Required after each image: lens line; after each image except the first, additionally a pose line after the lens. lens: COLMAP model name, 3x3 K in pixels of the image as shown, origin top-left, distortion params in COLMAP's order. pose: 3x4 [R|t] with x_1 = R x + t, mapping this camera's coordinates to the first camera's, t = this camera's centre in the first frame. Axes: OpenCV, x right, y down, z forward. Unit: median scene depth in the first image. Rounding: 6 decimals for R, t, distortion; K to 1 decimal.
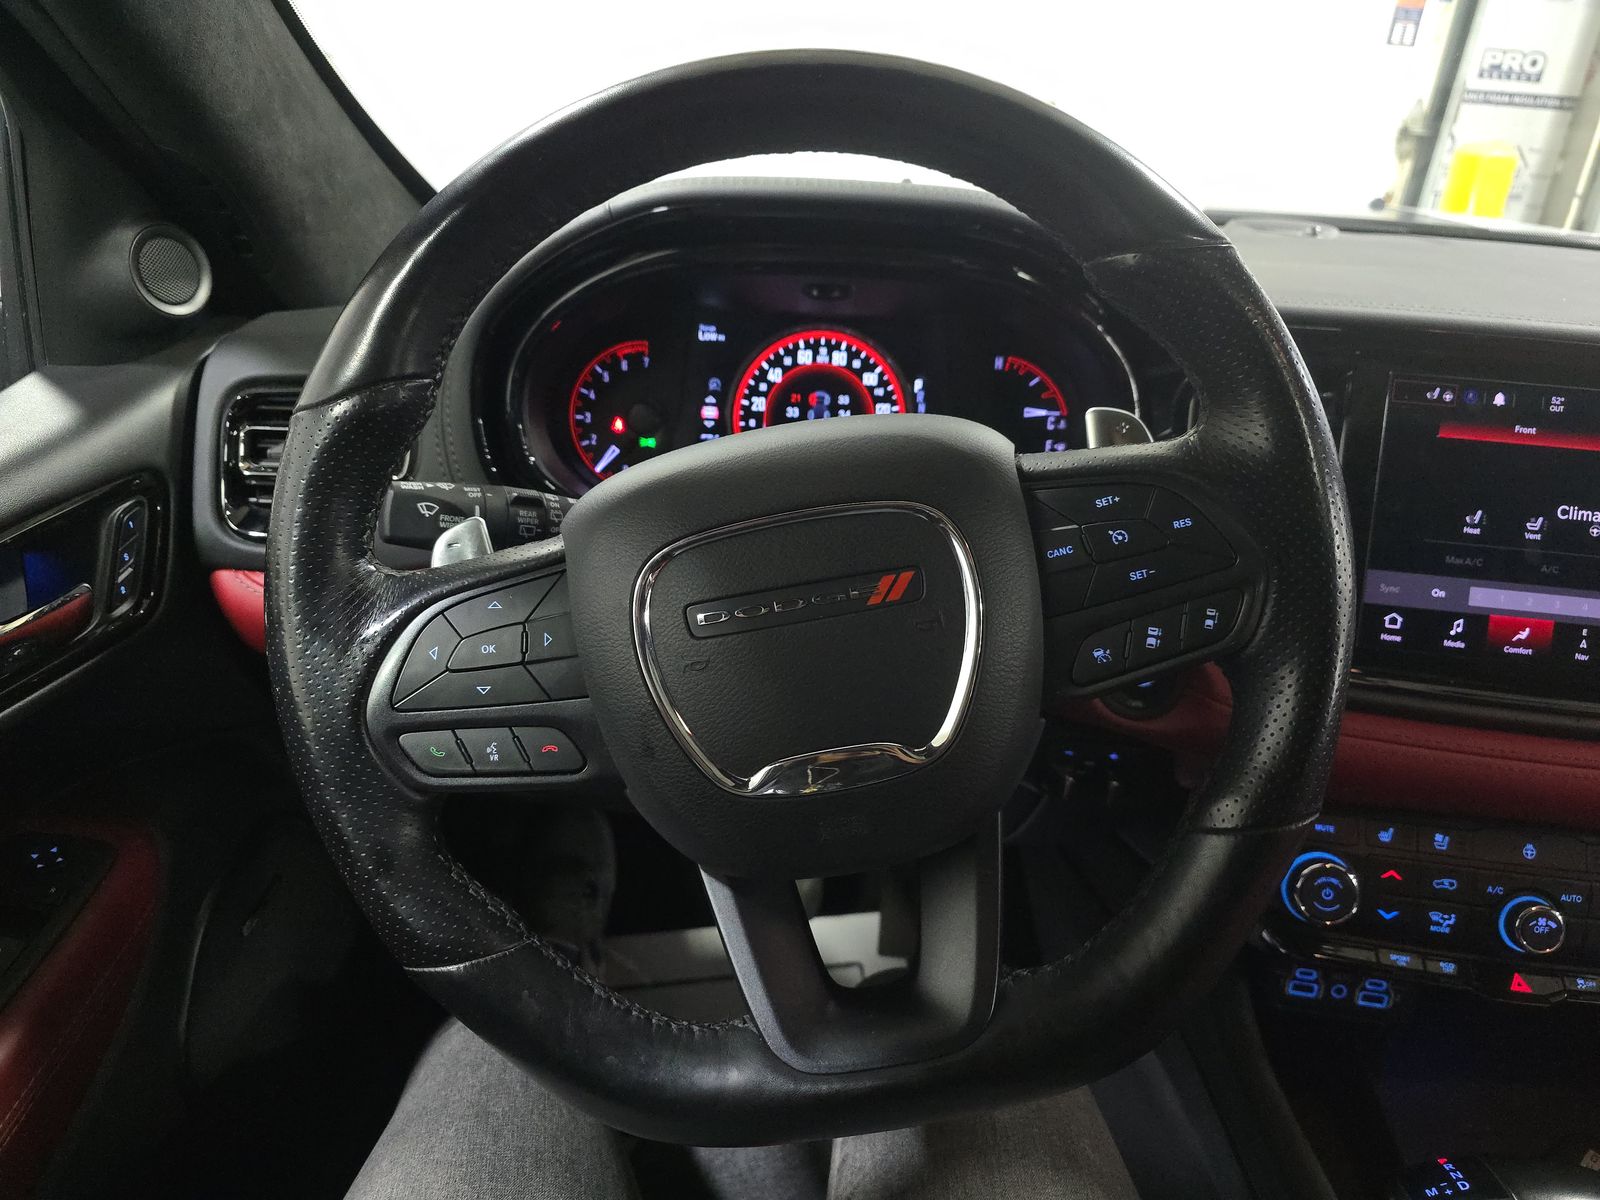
lens RADIAL K [[1086.1, 0, 800.0], [0, 1086.1, 600.0], [0, 0, 1]] dist [0.062580, -0.049979]
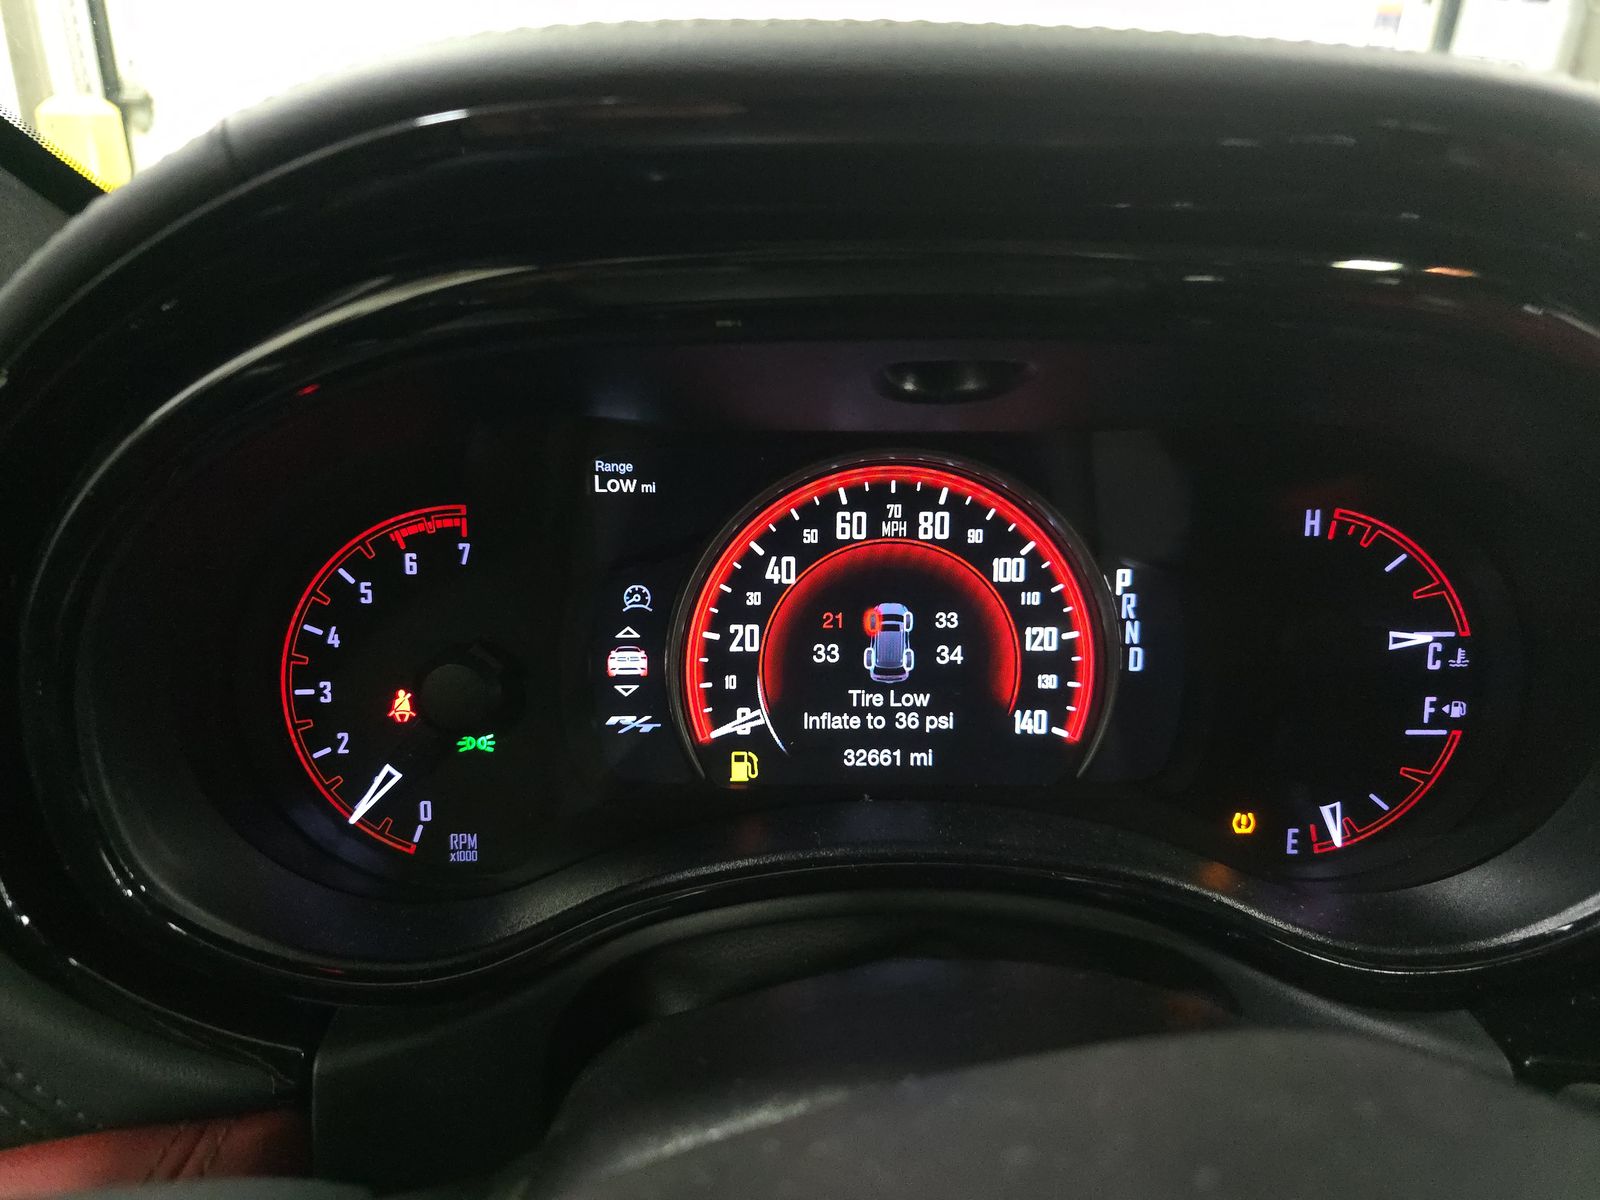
lens RADIAL K [[1069.8, 0, 800.0], [0, 1069.8, 600.0], [0, 0, 1]] dist [0.050688, -0.060538]
pose [[0.998682, -0.038735, 0.033659, -0.030418], [0.039885, 0.998618, -0.034211, -0.182717], [-0.032287, 0.035508, 0.998848, 0.597330]]
